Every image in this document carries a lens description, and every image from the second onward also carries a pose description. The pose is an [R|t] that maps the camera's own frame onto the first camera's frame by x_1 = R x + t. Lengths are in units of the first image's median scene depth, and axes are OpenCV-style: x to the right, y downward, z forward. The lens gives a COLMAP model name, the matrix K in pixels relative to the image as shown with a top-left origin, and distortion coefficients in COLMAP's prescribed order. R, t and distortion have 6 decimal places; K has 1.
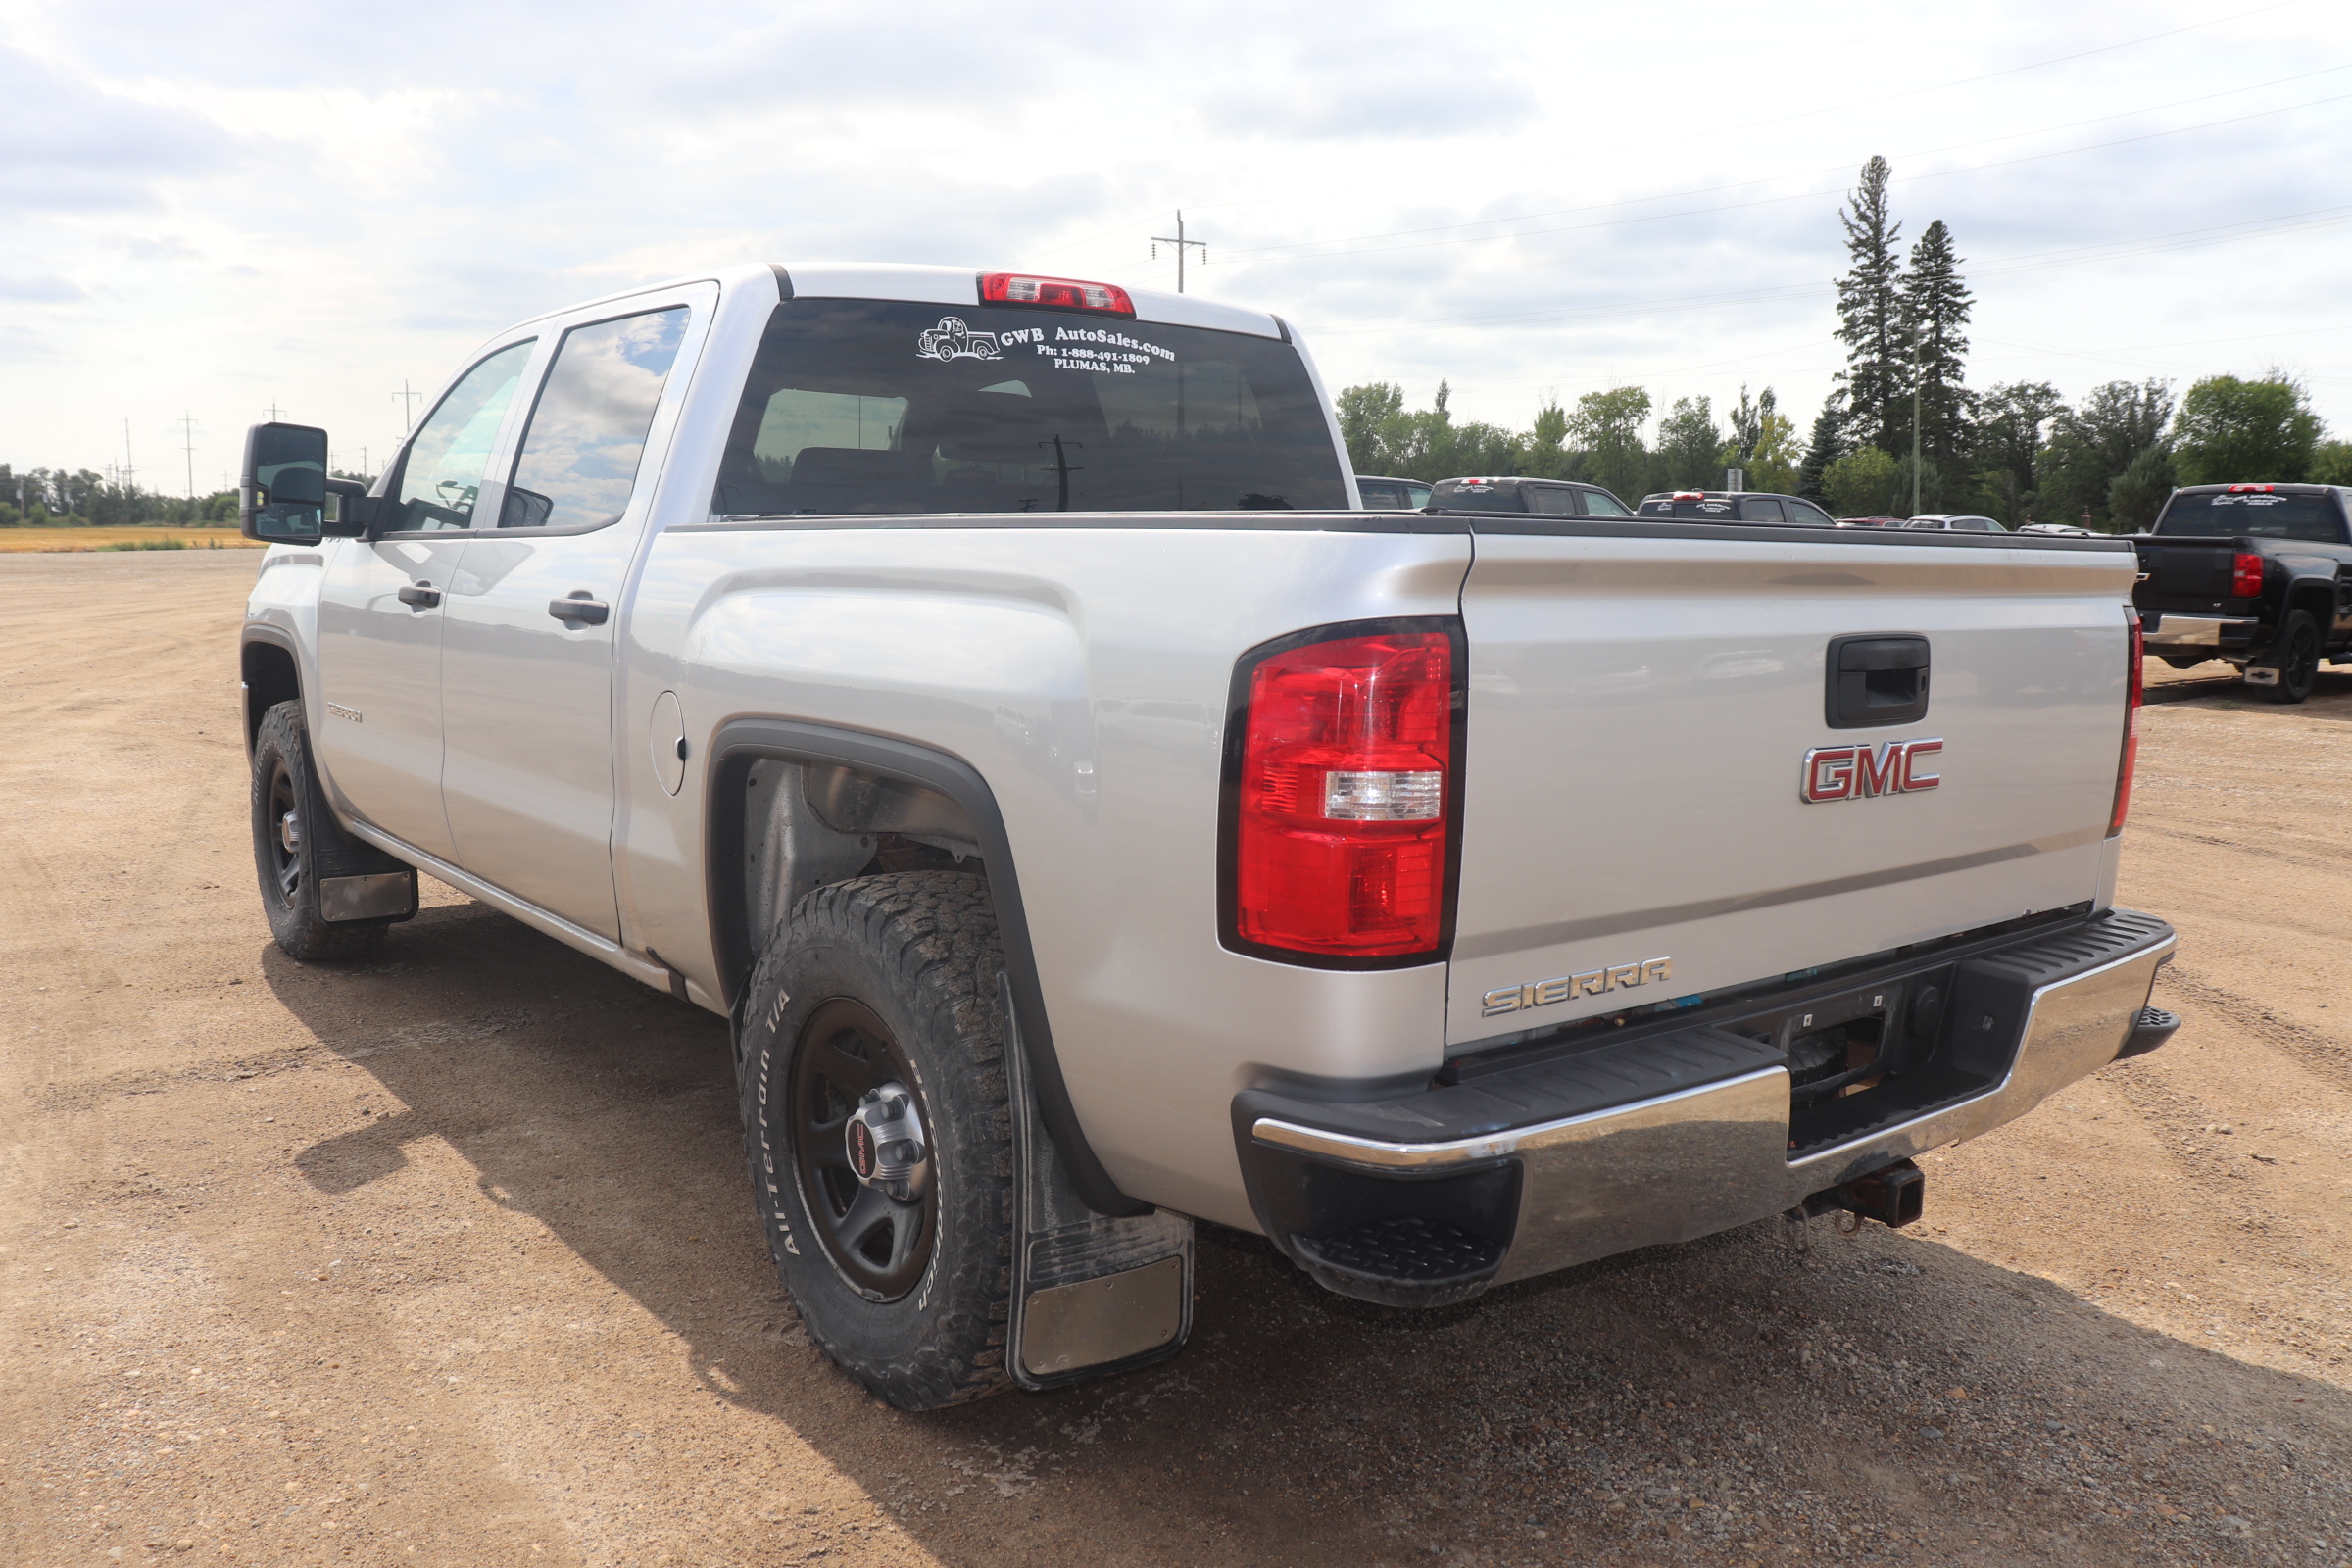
lens RADIAL K [[1924.9, 0, 1176.0], [0, 1924.9, 784.0], [0, 0, 1]] dist [-0.169500, 0.159948]
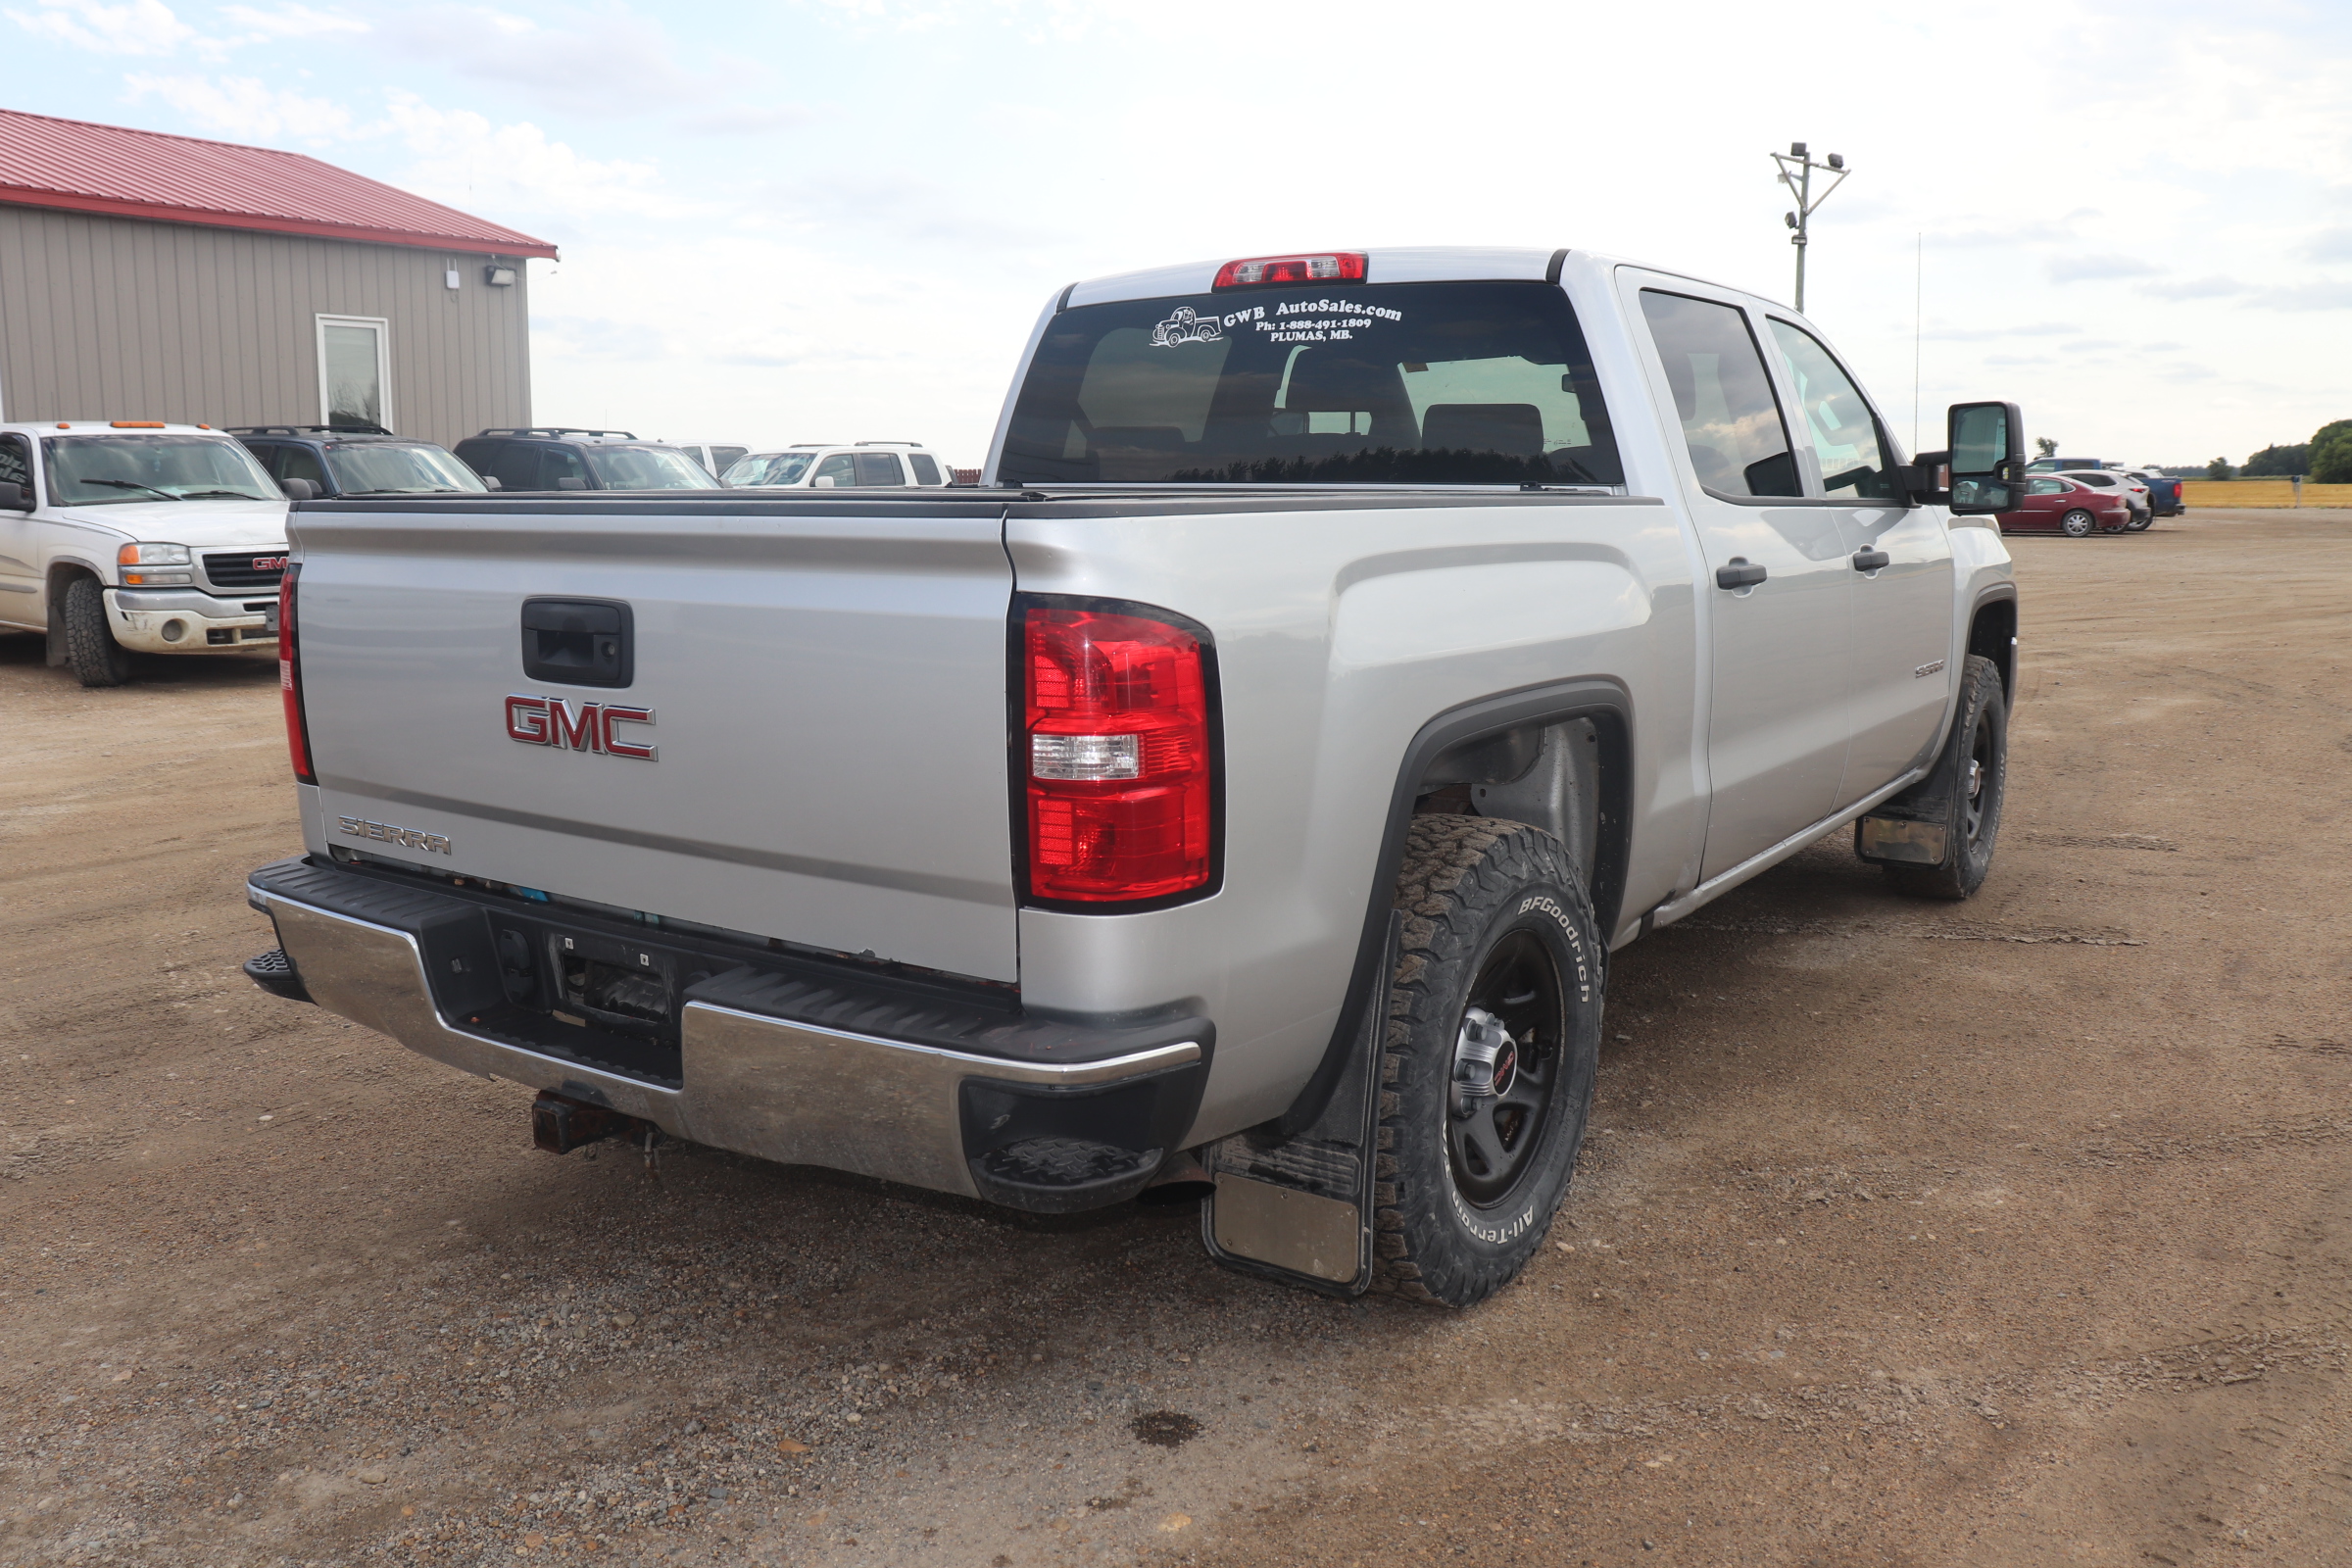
lens RADIAL K [[1924.9, 0, 1176.0], [0, 1924.9, 784.0], [0, 0, 1]] dist [-0.169500, 0.159948]
pose [[0.301262, 0.142054, -0.942901, 0.973008], [-0.118170, 0.986780, 0.110908, -0.087618], [0.946191, 0.078010, 0.314066, 0.643912]]
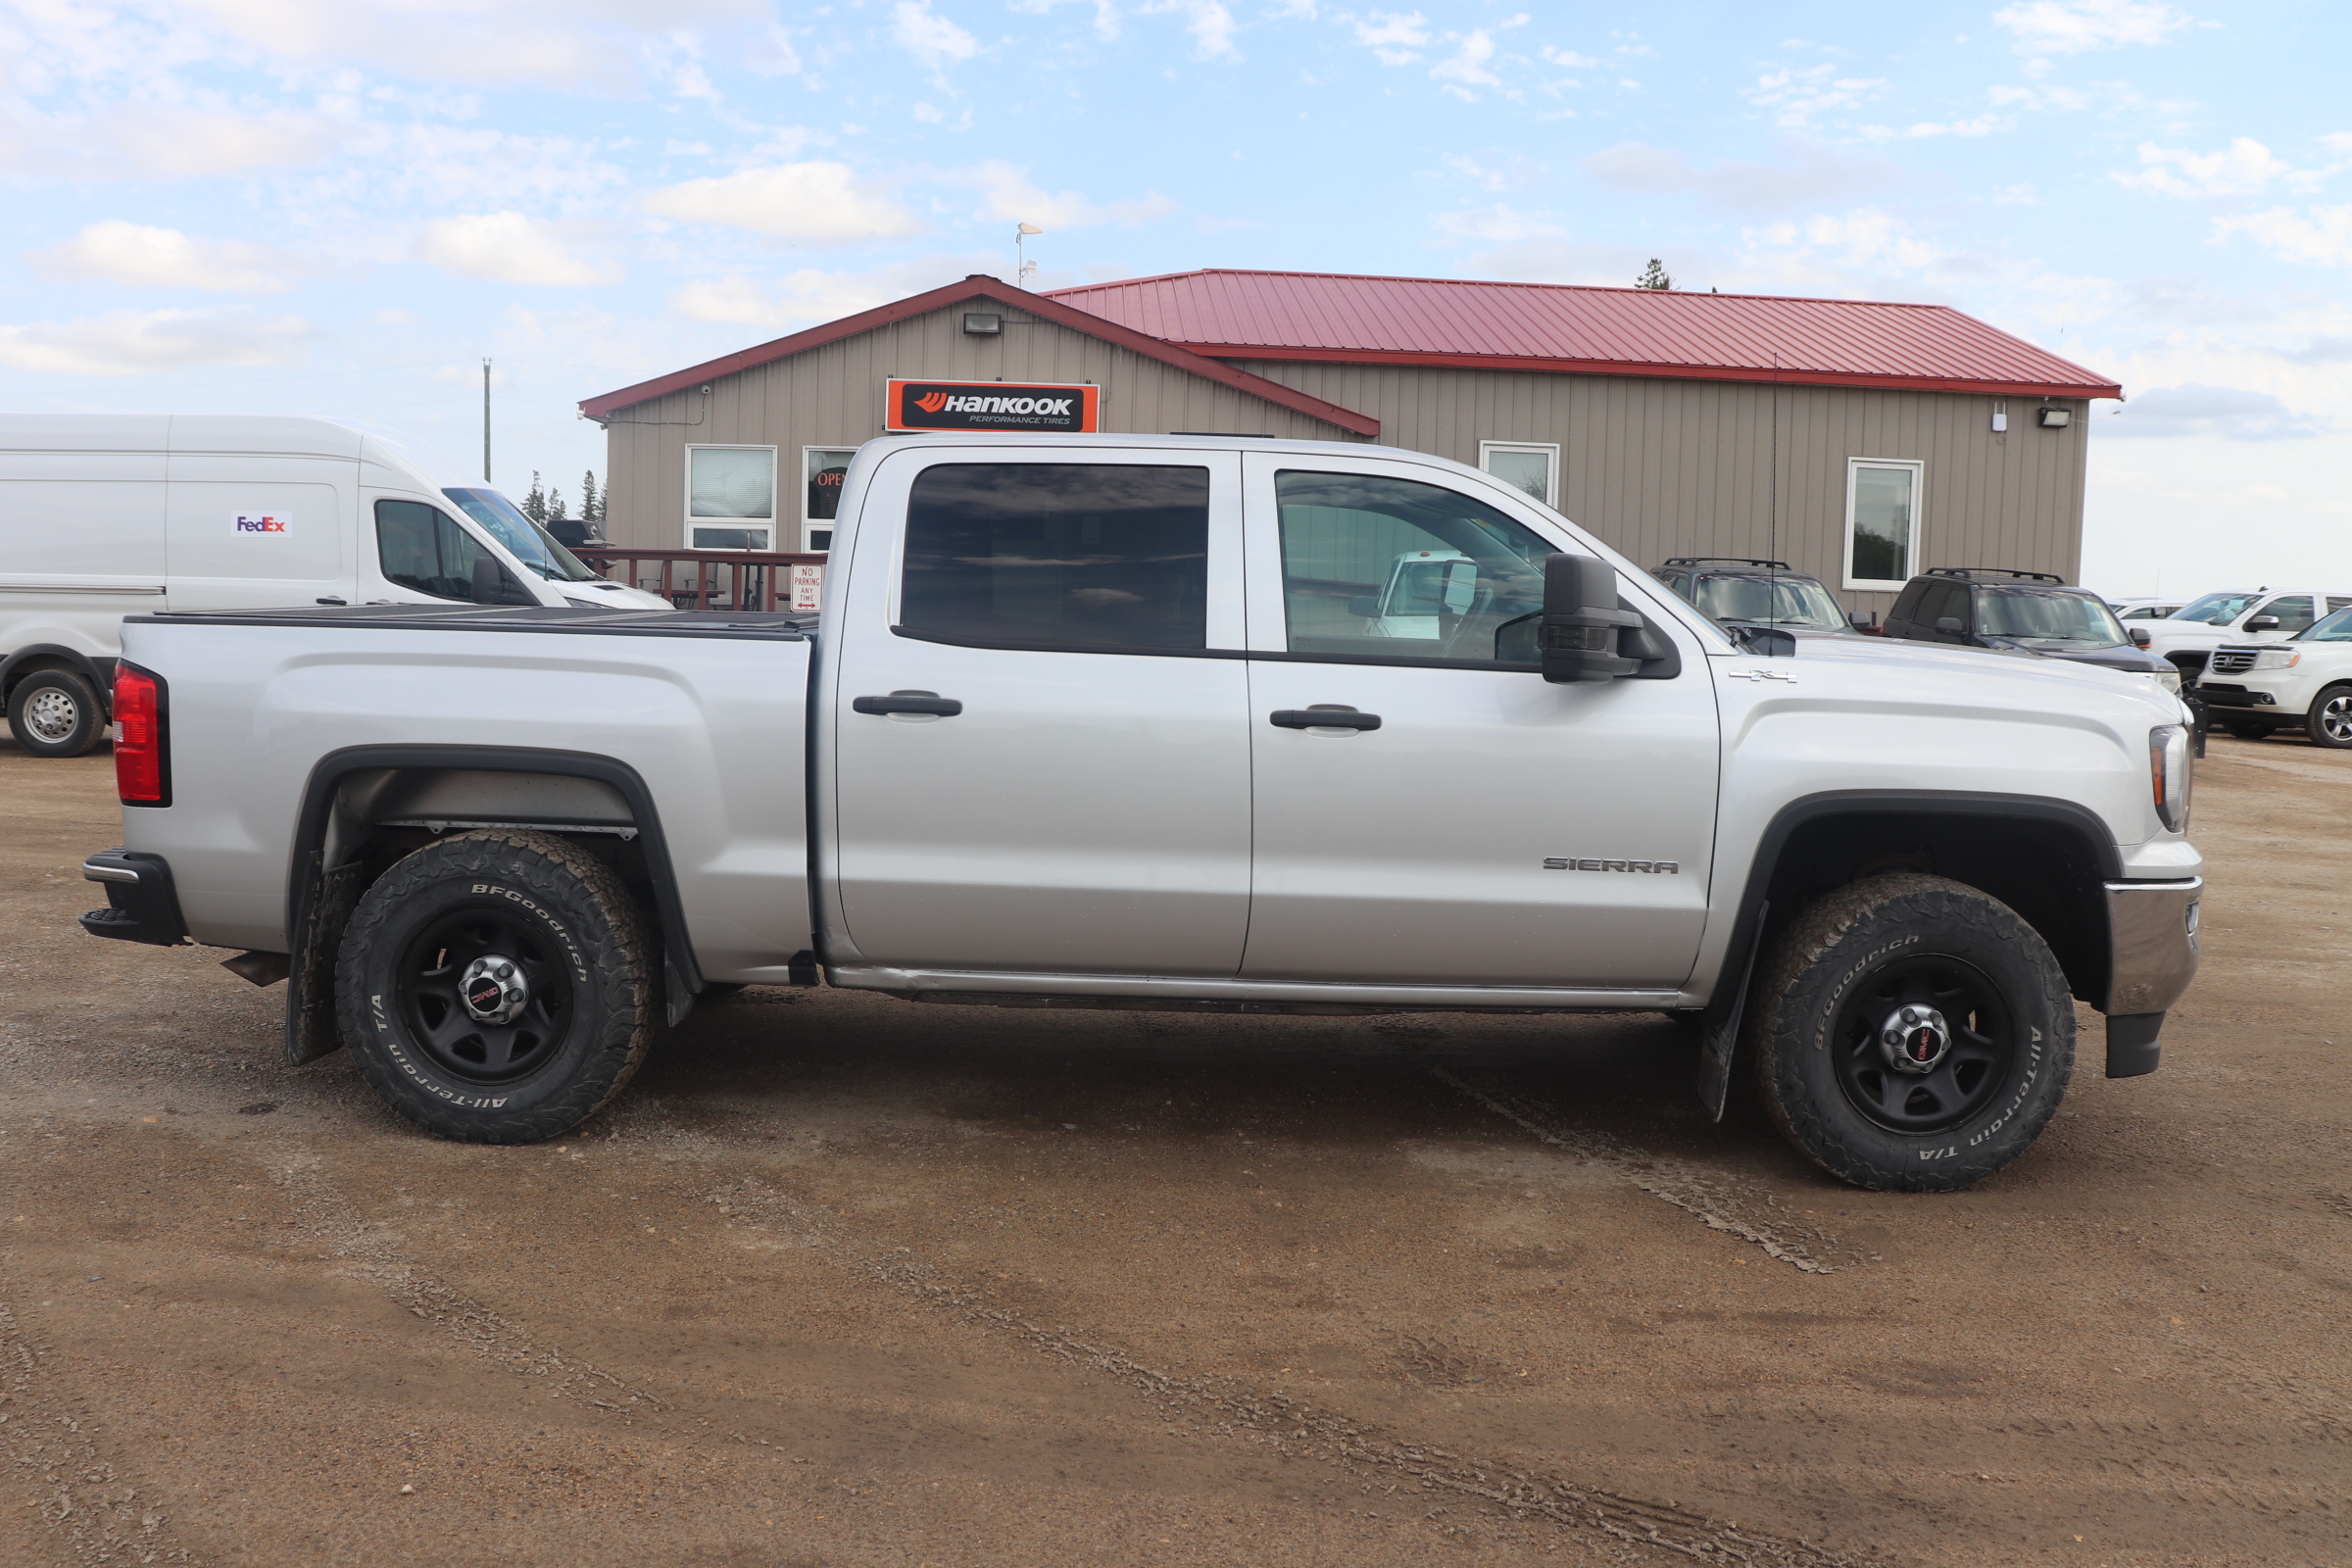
lens RADIAL K [[1933.2, 0, 1185.4], [0, 1933.2, 769.7], [0, 0, 1]] dist [-0.175770, 0.155098]
pose [[-0.635747, 0.047665, -0.770425, 0.917299], [-0.132898, 0.976428, 0.170077, -0.308309], [0.760371, 0.210514, -0.614426, 2.113424]]
